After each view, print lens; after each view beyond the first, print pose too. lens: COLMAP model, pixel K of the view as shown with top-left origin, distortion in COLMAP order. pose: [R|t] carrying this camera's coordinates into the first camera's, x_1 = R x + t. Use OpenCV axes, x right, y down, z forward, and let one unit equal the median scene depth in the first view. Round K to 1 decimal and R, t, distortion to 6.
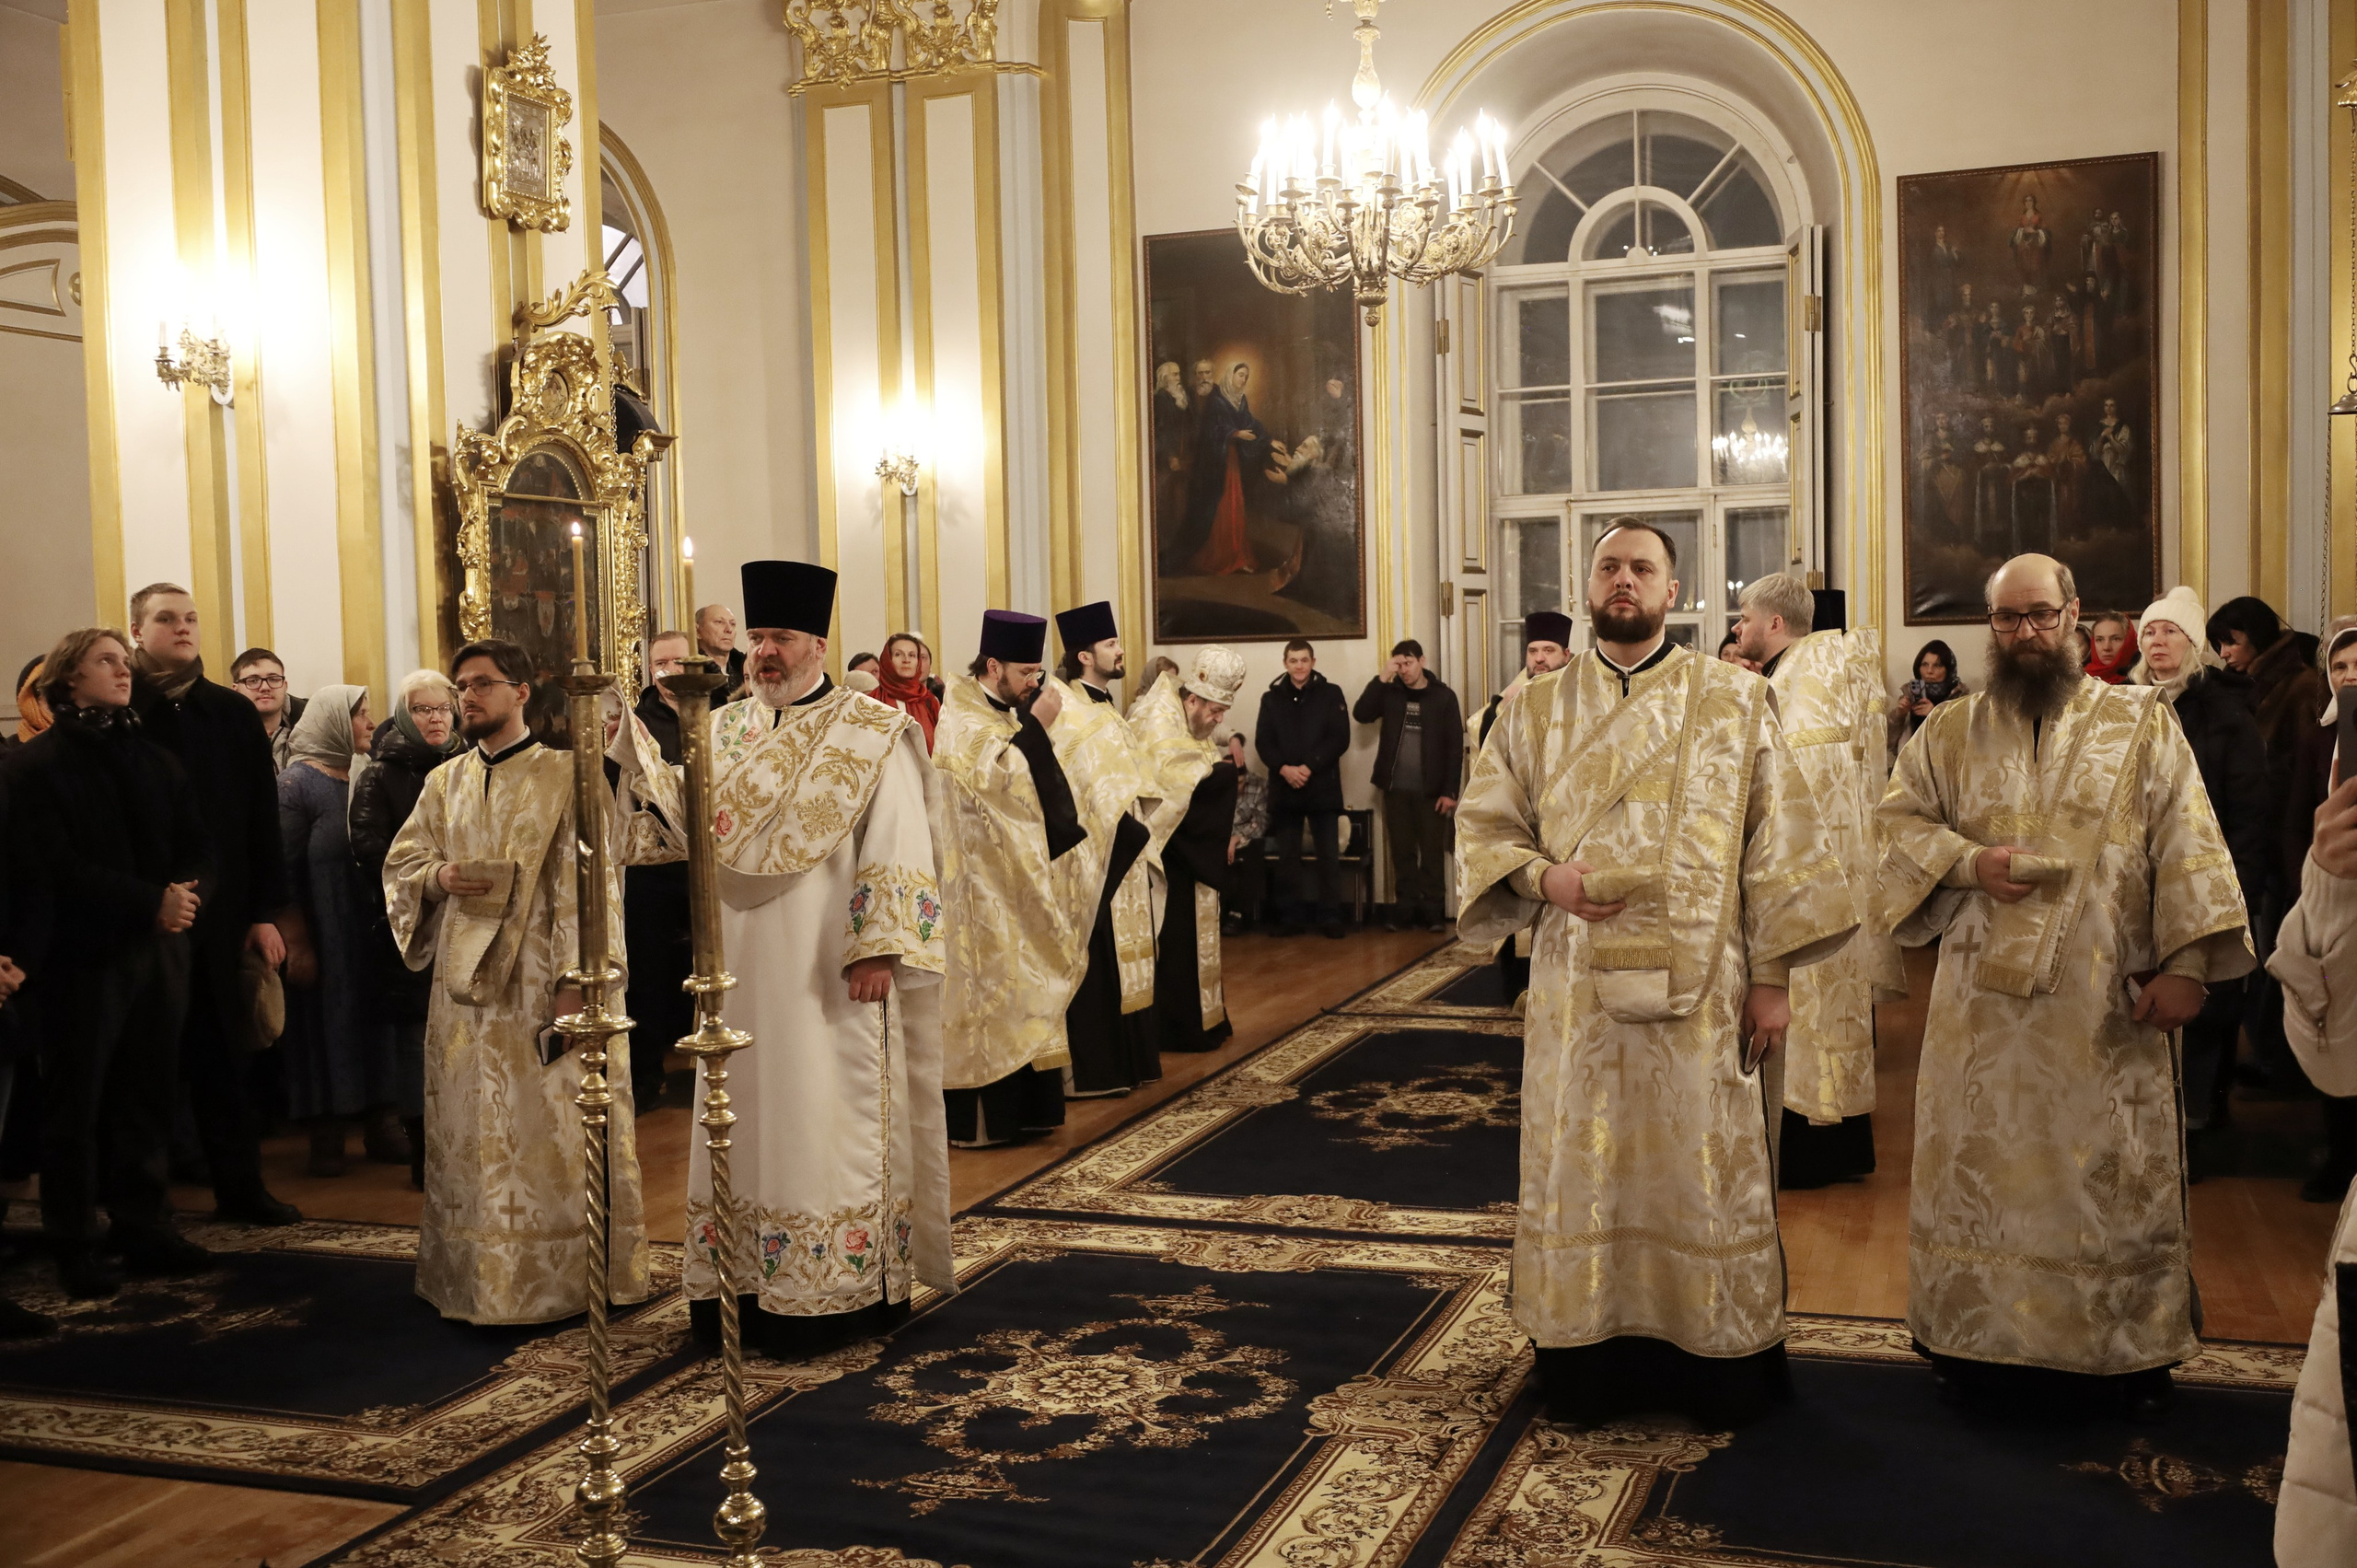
lens RADIAL K [[2331.1, 0, 1178.5], [0, 2331.1, 784.0], [0, 0, 1]] dist [-0.006968, 0.009610]
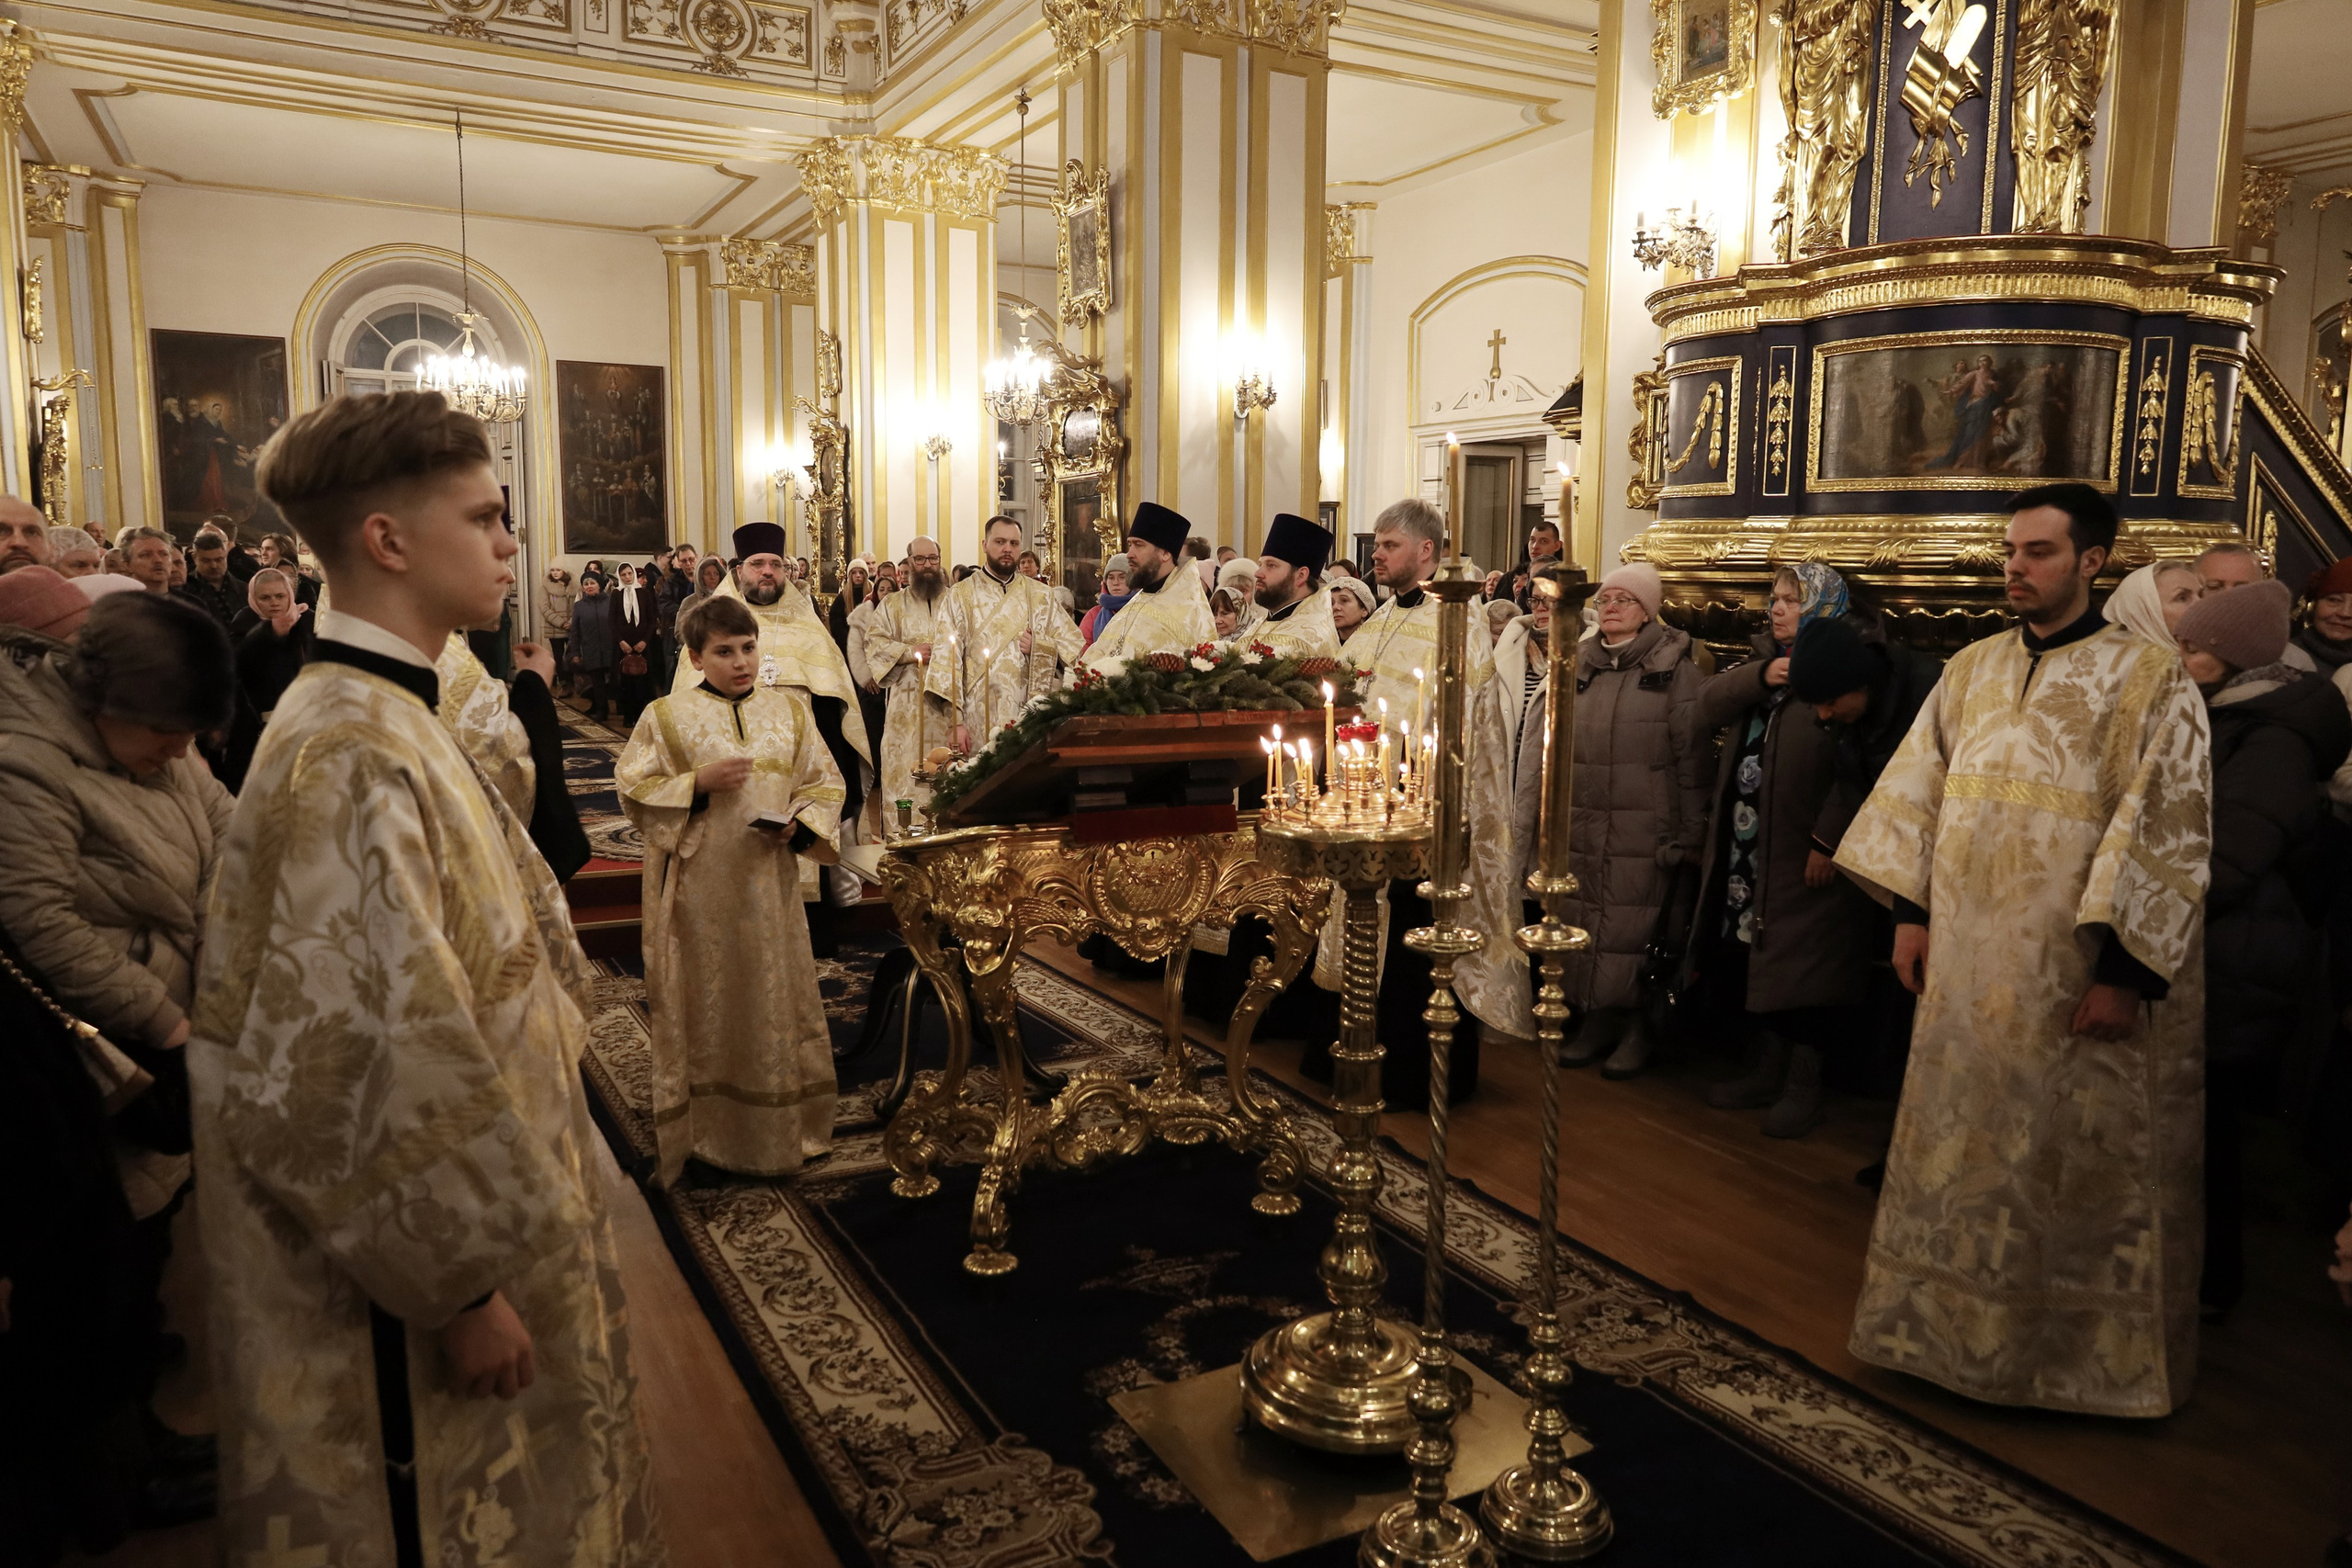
lens RADIAL K [[1655.9, 0, 1176.0], [0, 1655.9, 784.0], [0, 0, 1]] dist [0.010584, 0.002665]
pose [[0.678774, -0.061848, 0.731738, -0.471684], [0.009876, 0.997126, 0.075119, 0.041234], [-0.734281, -0.043762, 0.677434, -0.554267]]
